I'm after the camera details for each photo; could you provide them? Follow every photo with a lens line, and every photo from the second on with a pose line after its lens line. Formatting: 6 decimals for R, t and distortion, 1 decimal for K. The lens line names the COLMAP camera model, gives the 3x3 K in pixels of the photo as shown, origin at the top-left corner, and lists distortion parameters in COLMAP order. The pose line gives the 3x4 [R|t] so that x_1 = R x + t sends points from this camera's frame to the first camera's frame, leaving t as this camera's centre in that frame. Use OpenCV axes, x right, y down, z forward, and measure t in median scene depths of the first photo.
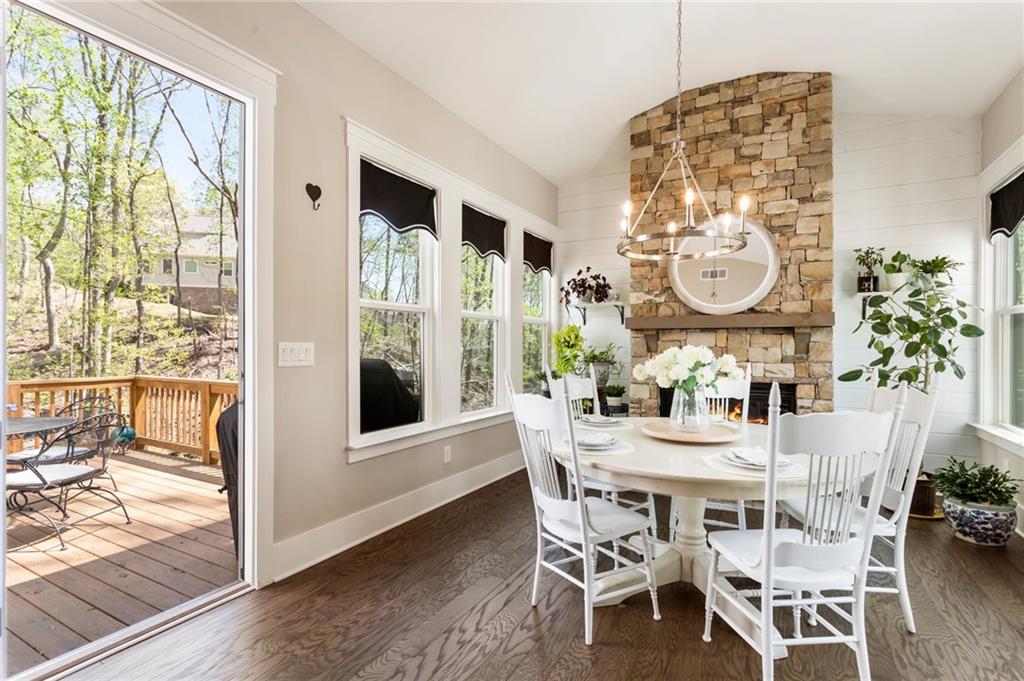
lens RADIAL K [[487.3, 0, 516.5], [0, 487.3, 350.5], [0, 0, 1]] dist [0.000671, 0.003809]
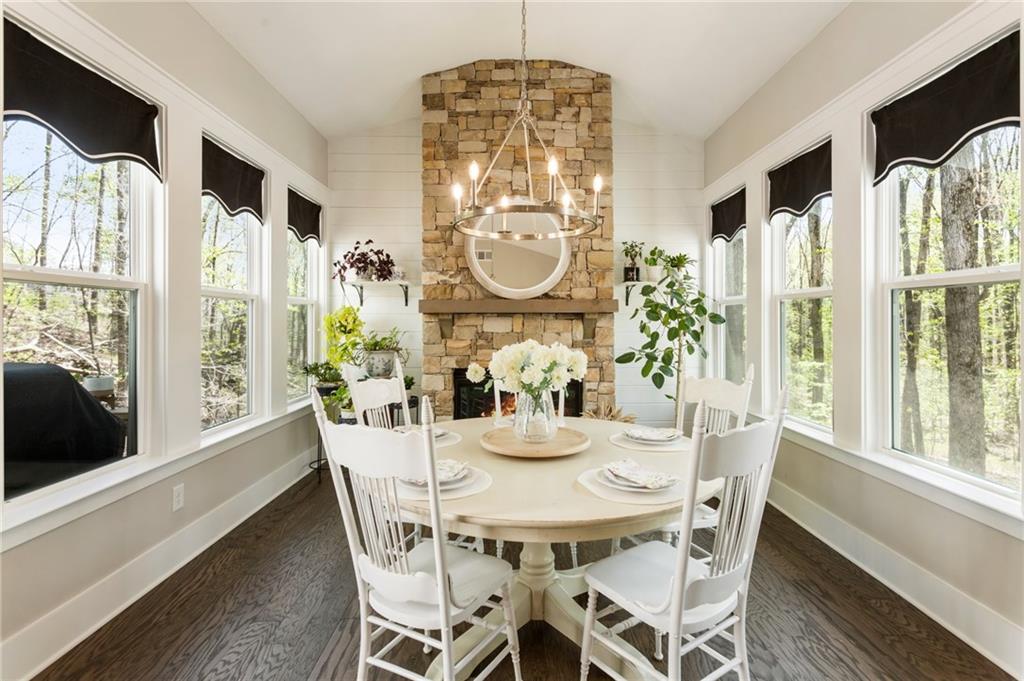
lens RADIAL K [[487.3, 0, 510.2], [0, 487.3, 319.6], [0, 0, 1]] dist [0.000671, 0.003809]
pose [[0.876325, -0.002098, 0.481717, -0.062592], [0.007752, 0.999922, -0.009749, -0.025326], [-0.481659, 0.012277, 0.876273, 0.171882]]
